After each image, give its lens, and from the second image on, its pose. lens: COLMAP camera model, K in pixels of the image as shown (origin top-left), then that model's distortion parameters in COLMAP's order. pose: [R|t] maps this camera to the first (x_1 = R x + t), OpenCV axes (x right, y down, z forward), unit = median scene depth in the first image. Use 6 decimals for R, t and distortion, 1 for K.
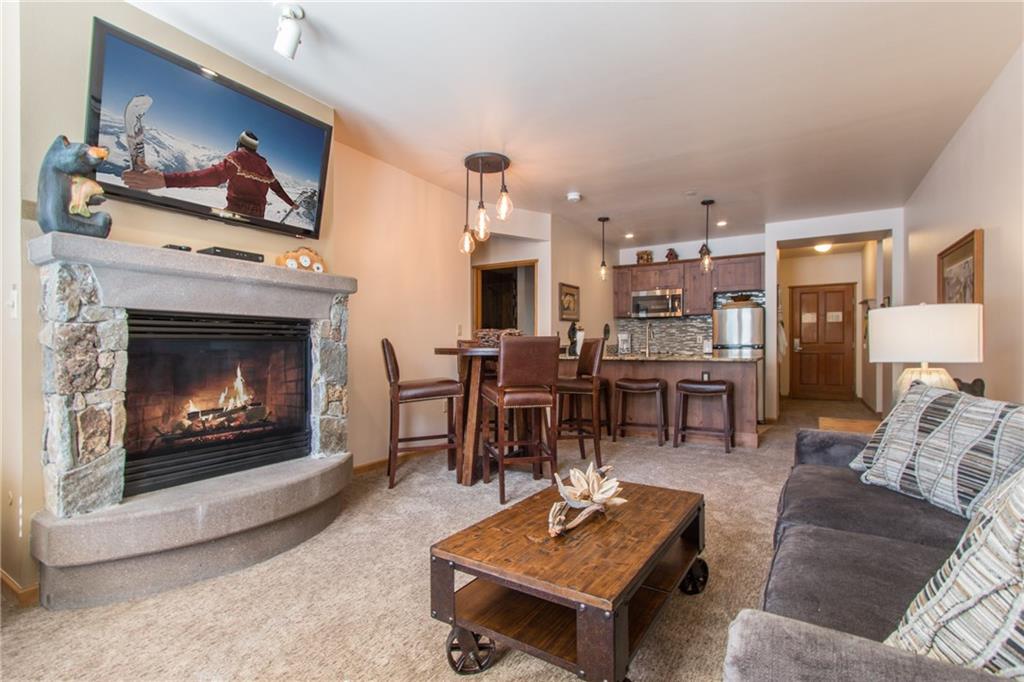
lens RADIAL K [[471.2, 0, 499.4], [0, 471.2, 343.7], [0, 0, 1]] dist [0.022139, 0.000243]
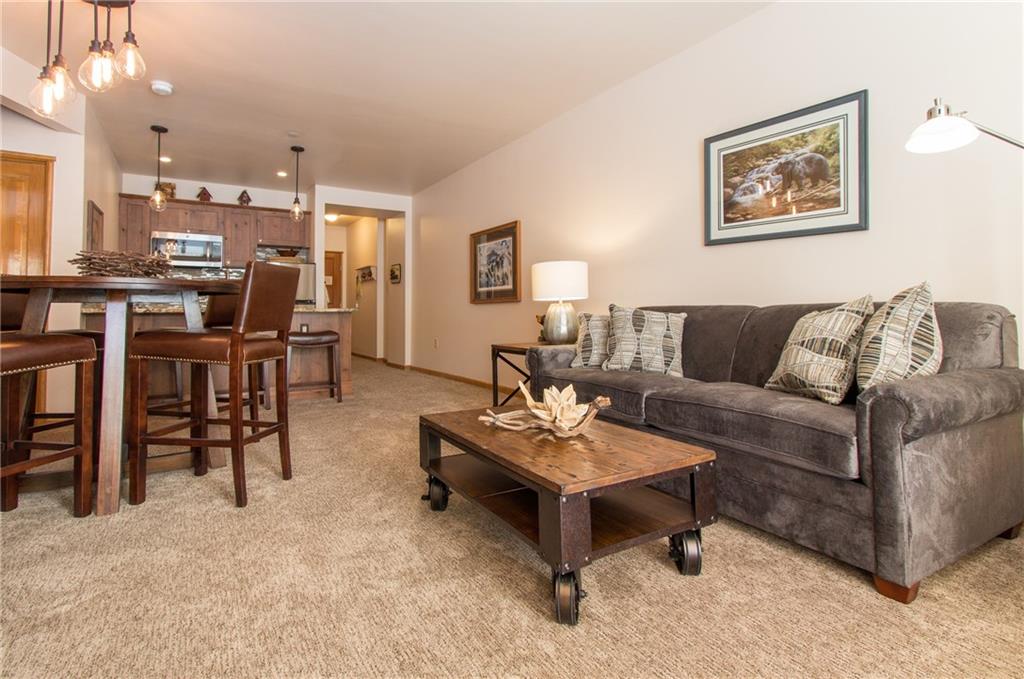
lens RADIAL K [[481.6, 0, 514.0], [0, 481.6, 294.6], [0, 0, 1]] dist [0.001607, 0.000095]
pose [[0.461639, 0.027634, 0.886638, -0.438663], [-0.000212, 0.999518, -0.031042, 0.057174], [-0.887068, 0.014143, 0.461422, 0.324914]]
